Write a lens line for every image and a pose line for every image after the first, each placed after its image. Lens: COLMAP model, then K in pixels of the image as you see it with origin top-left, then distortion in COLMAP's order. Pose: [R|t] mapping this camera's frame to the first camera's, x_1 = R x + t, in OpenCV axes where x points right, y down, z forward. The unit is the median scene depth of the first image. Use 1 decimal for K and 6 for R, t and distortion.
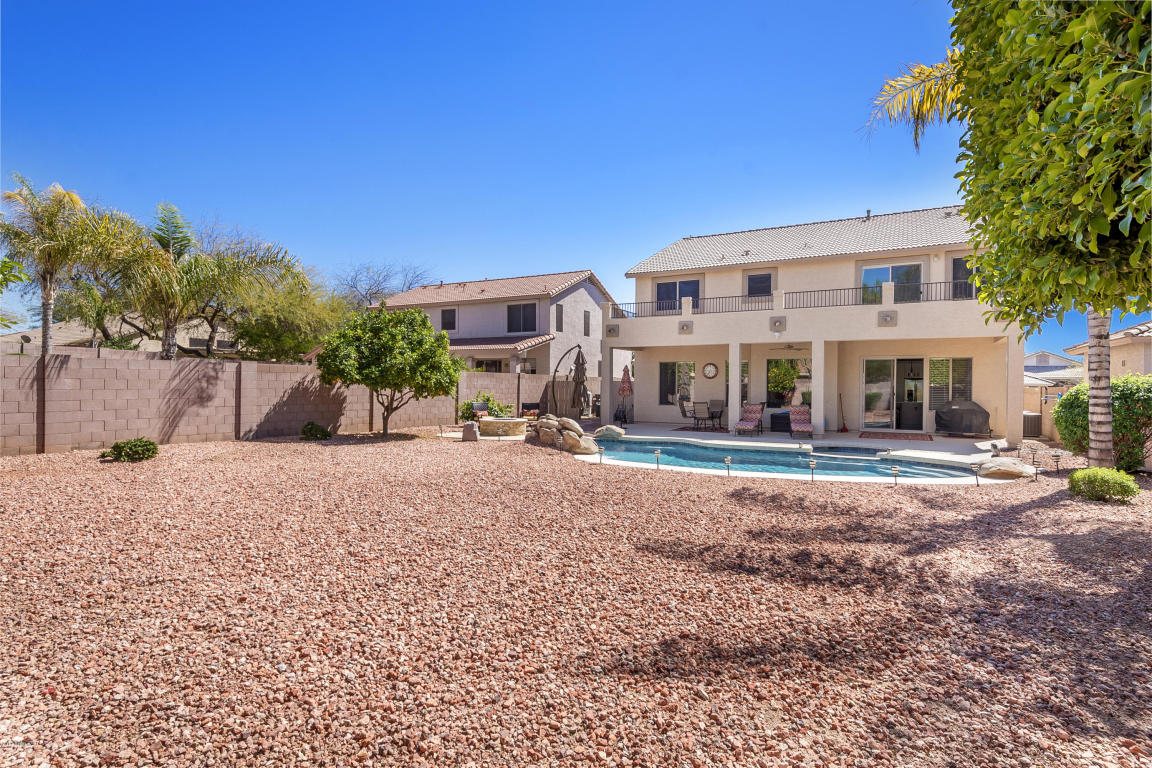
lens RADIAL K [[605.5, 0, 574.2], [0, 605.5, 384.2], [0, 0, 1]] dist [-0.003361, -0.000261]
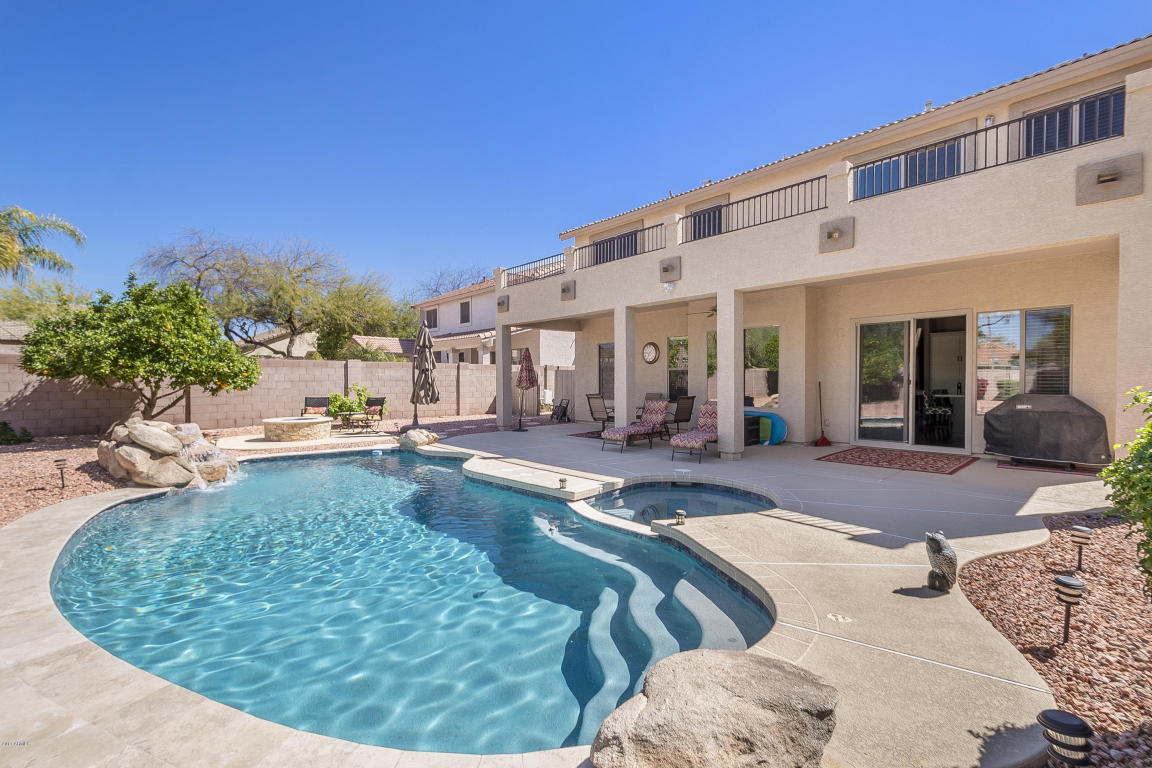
lens RADIAL K [[511.2, 0, 577.7], [0, 511.2, 387.1], [0, 0, 1]] dist [0.003512, 0.000091]
pose [[0.953565, -0.005985, -0.301127, 0.402263], [0.010064, 0.999877, 0.011997, 0.012653], [0.301018, -0.014470, 0.953509, 0.477265]]
